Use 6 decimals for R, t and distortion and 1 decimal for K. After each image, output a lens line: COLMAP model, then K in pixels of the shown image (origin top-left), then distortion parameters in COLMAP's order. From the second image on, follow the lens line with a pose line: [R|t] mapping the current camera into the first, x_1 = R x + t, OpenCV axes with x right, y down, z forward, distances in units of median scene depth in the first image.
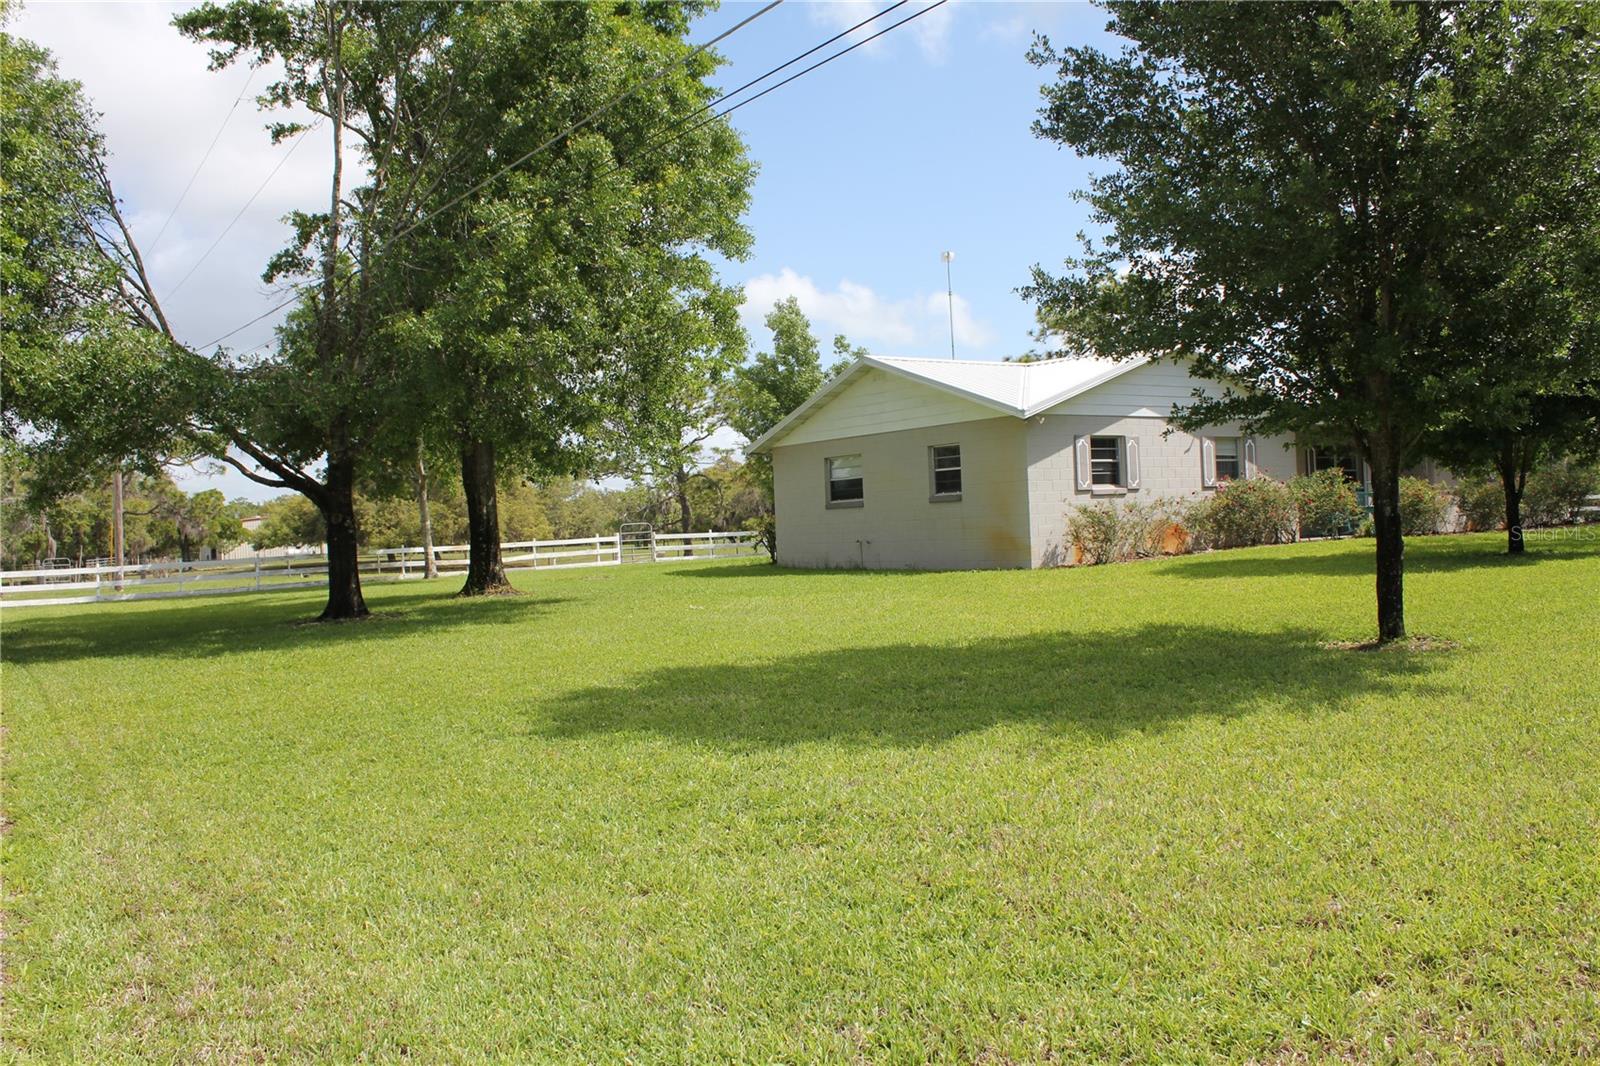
lens RADIAL K [[1345.1, 0, 799.8], [0, 1345.1, 544.0], [0, 0, 1]] dist [-0.170562, 0.160479]
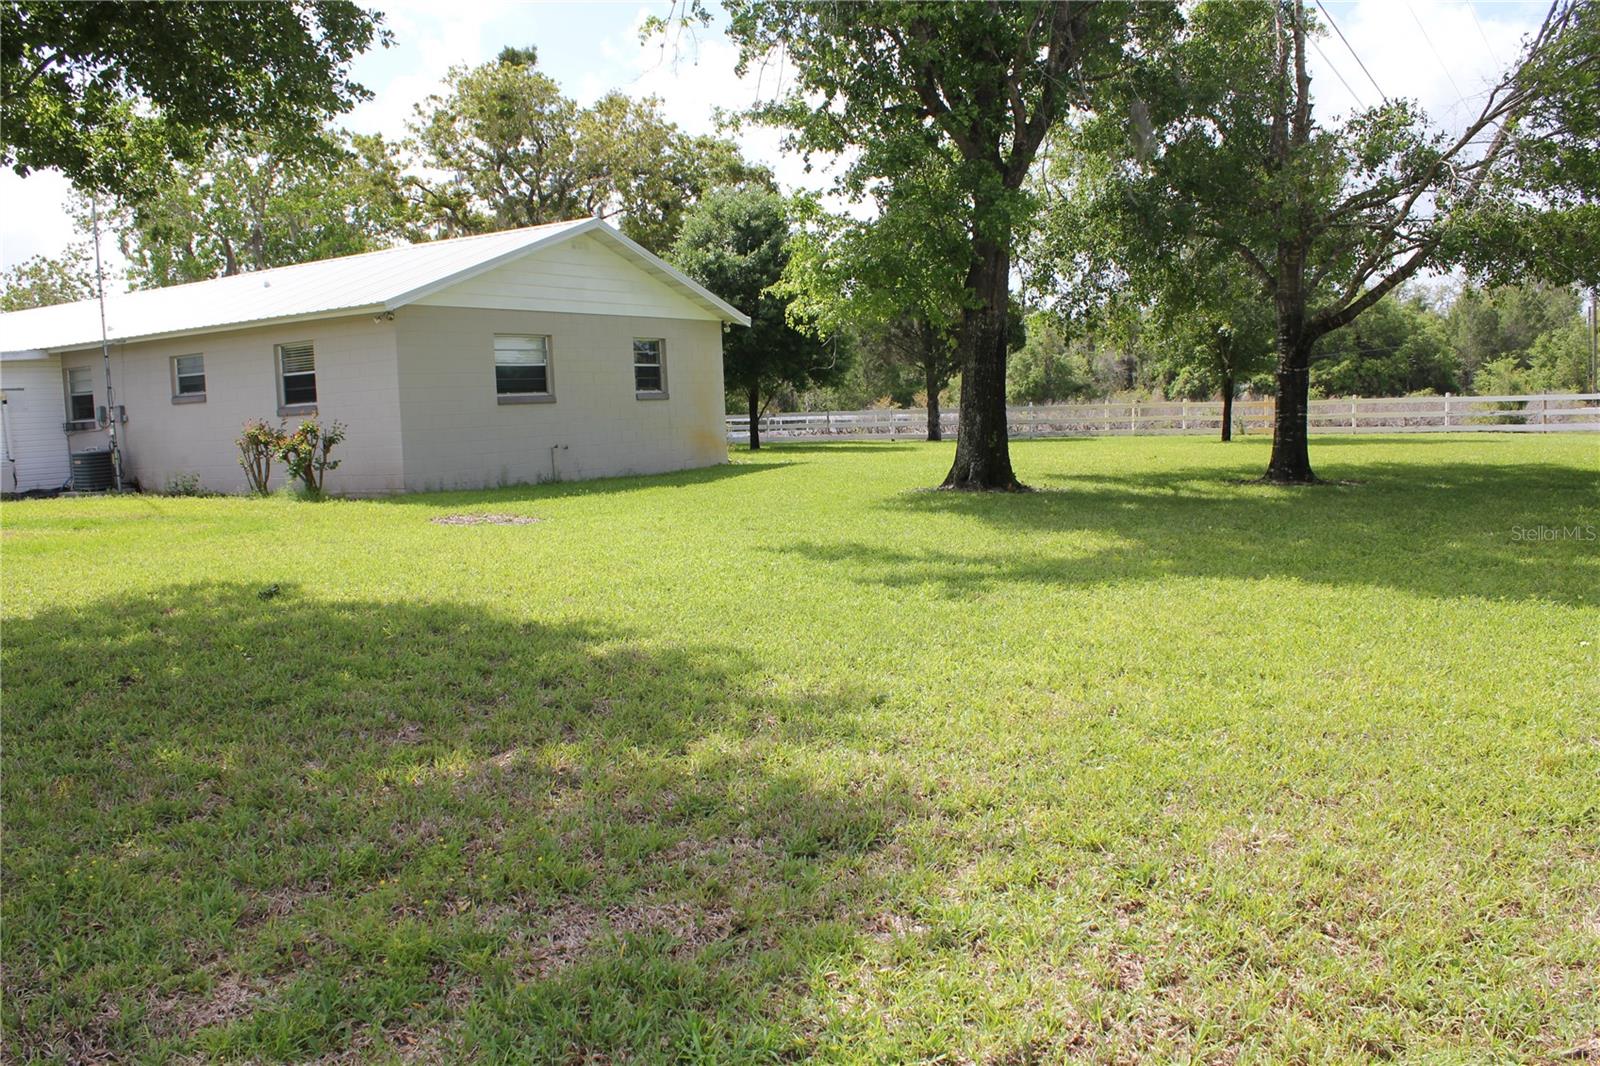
lens RADIAL K [[1345.1, 0, 799.8], [0, 1345.1, 544.0], [0, 0, 1]] dist [-0.170562, 0.160479]
pose [[-0.401198, -0.026020, 0.915622, -0.799879], [0.070973, 0.995708, 0.059394, 0.021058], [-0.913238, 0.088813, -0.397629, 1.289608]]
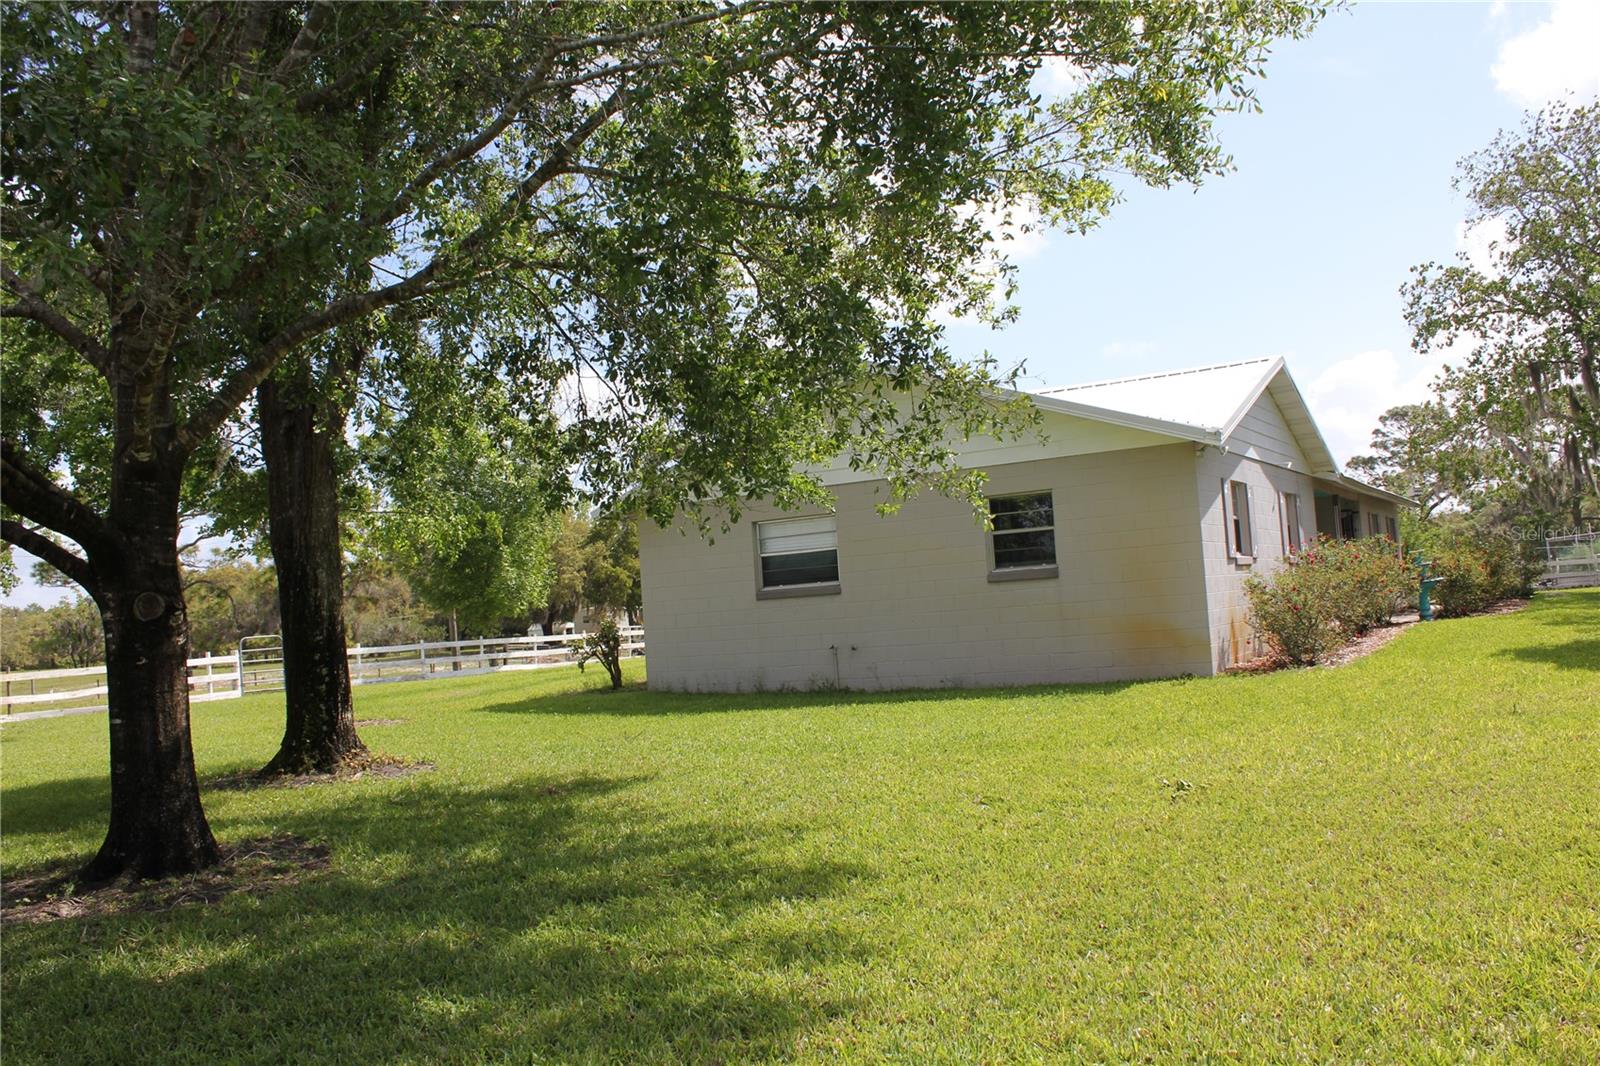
lens RADIAL K [[1345.1, 0, 799.8], [0, 1345.1, 544.0], [0, 0, 1]] dist [-0.170562, 0.160479]
pose [[0.913800, 0.003318, 0.406151, -0.256300], [0.031619, 0.996351, -0.079279, -0.000843], [-0.404932, 0.085288, 0.910360, 0.450476]]
